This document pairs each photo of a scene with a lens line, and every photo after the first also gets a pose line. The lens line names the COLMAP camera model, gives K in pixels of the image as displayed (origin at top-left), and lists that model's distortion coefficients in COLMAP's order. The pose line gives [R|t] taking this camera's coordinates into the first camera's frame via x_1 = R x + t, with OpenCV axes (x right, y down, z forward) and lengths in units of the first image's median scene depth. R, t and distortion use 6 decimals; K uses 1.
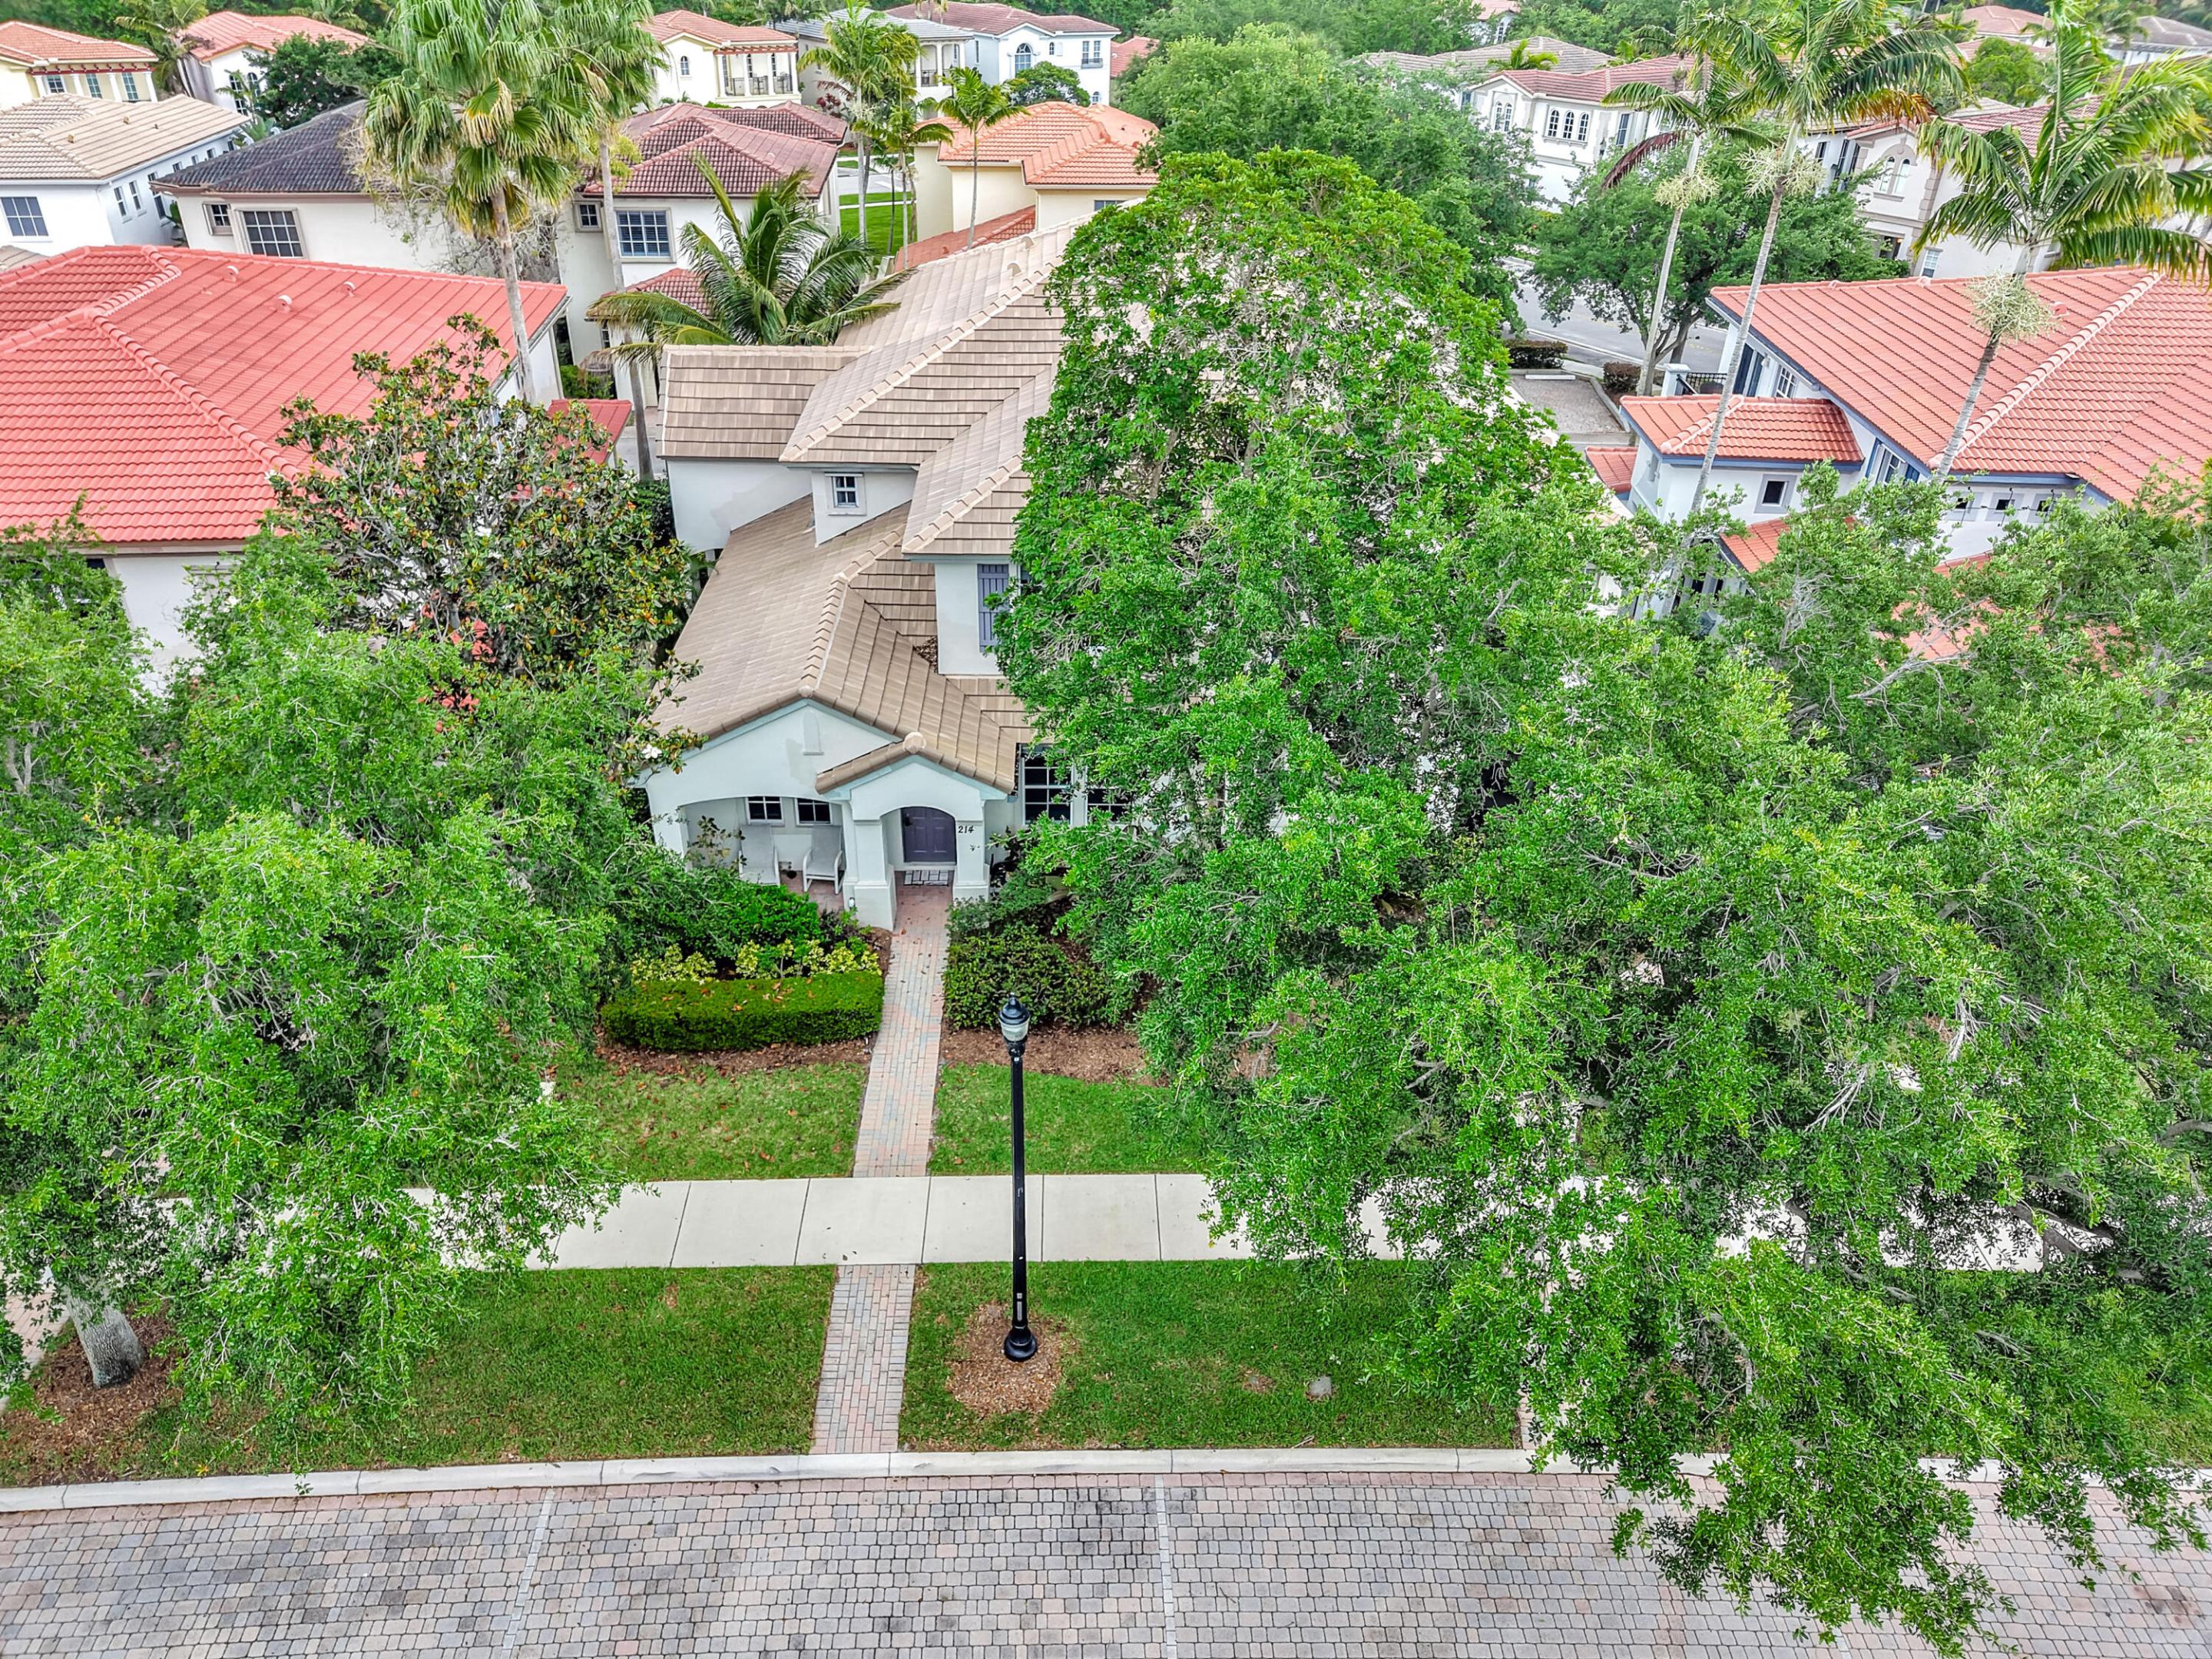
lens RADIAL K [[1566.7, 0, 1117.7], [0, 1566.7, 829.0], [0, 0, 1]] dist [0.001812, -0.005620]
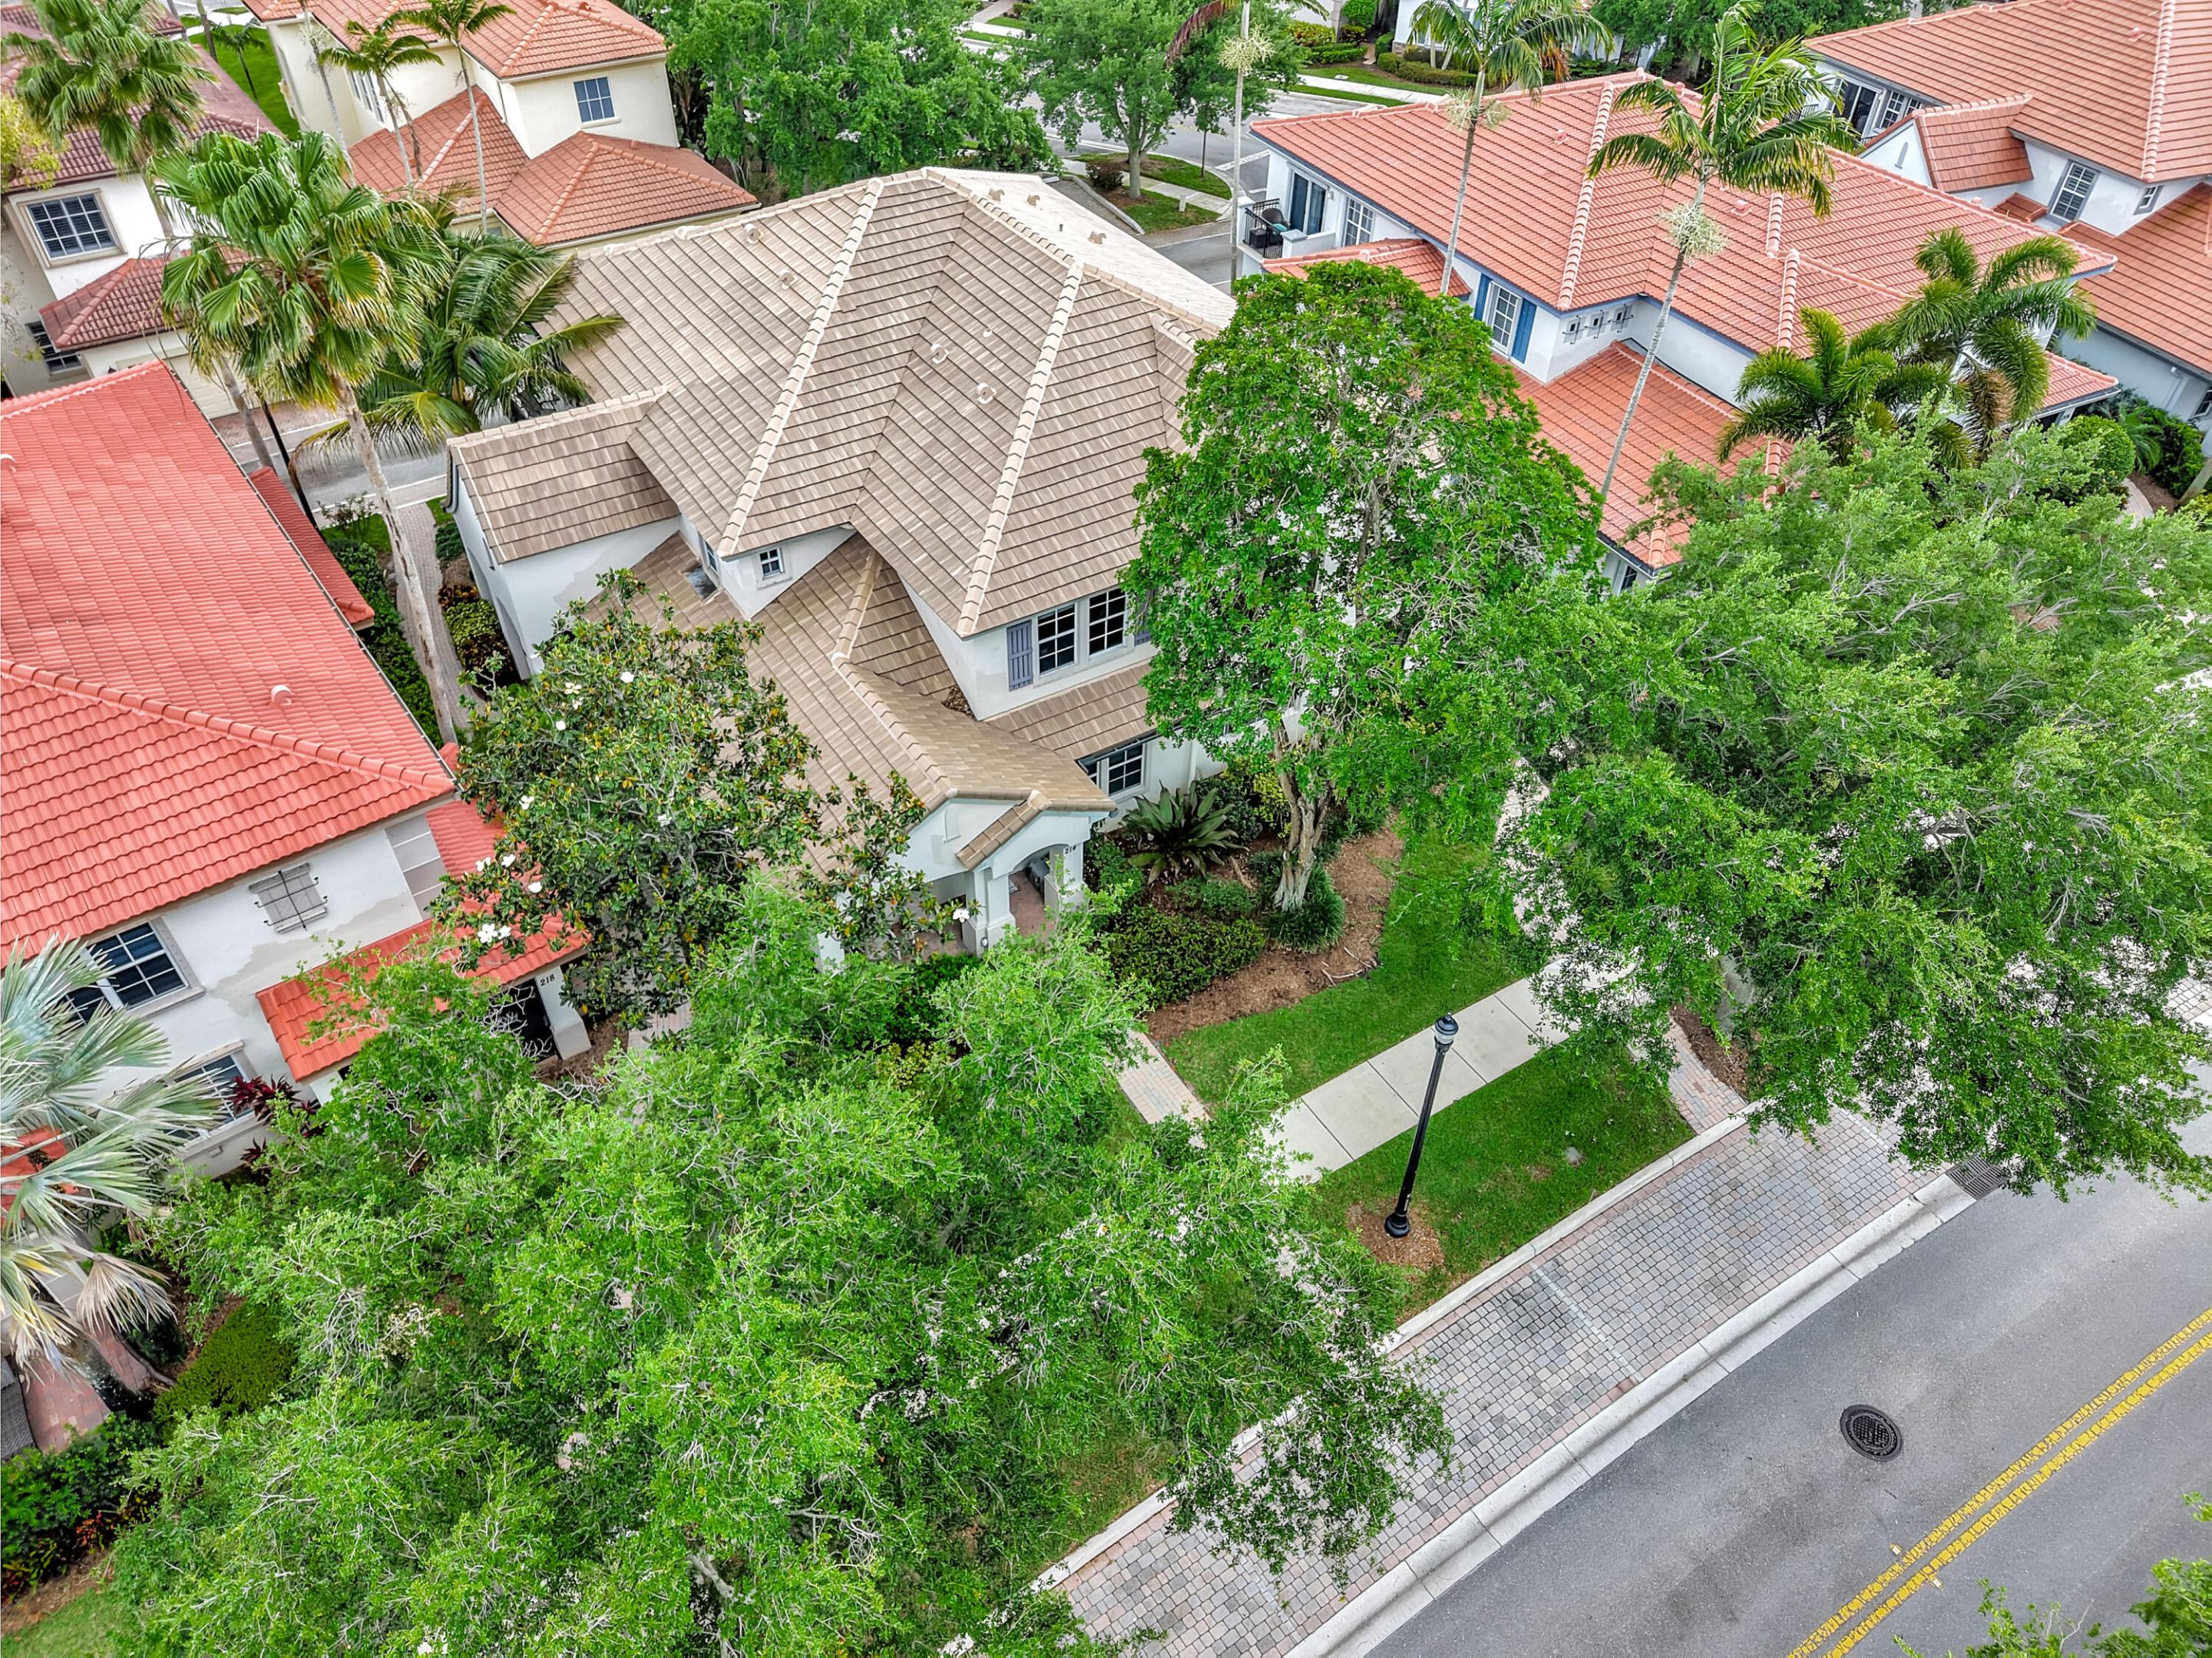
lens RADIAL K [[1566.5, 0, 1101.7], [0, 1566.5, 827.1], [0, 0, 1]] dist [0.001812, -0.005620]
pose [[0.846352, -0.353770, 0.398165, -0.455340], [0.258320, 0.926387, 0.274003, -0.278428], [-0.465789, -0.129049, 0.875435, -0.013038]]
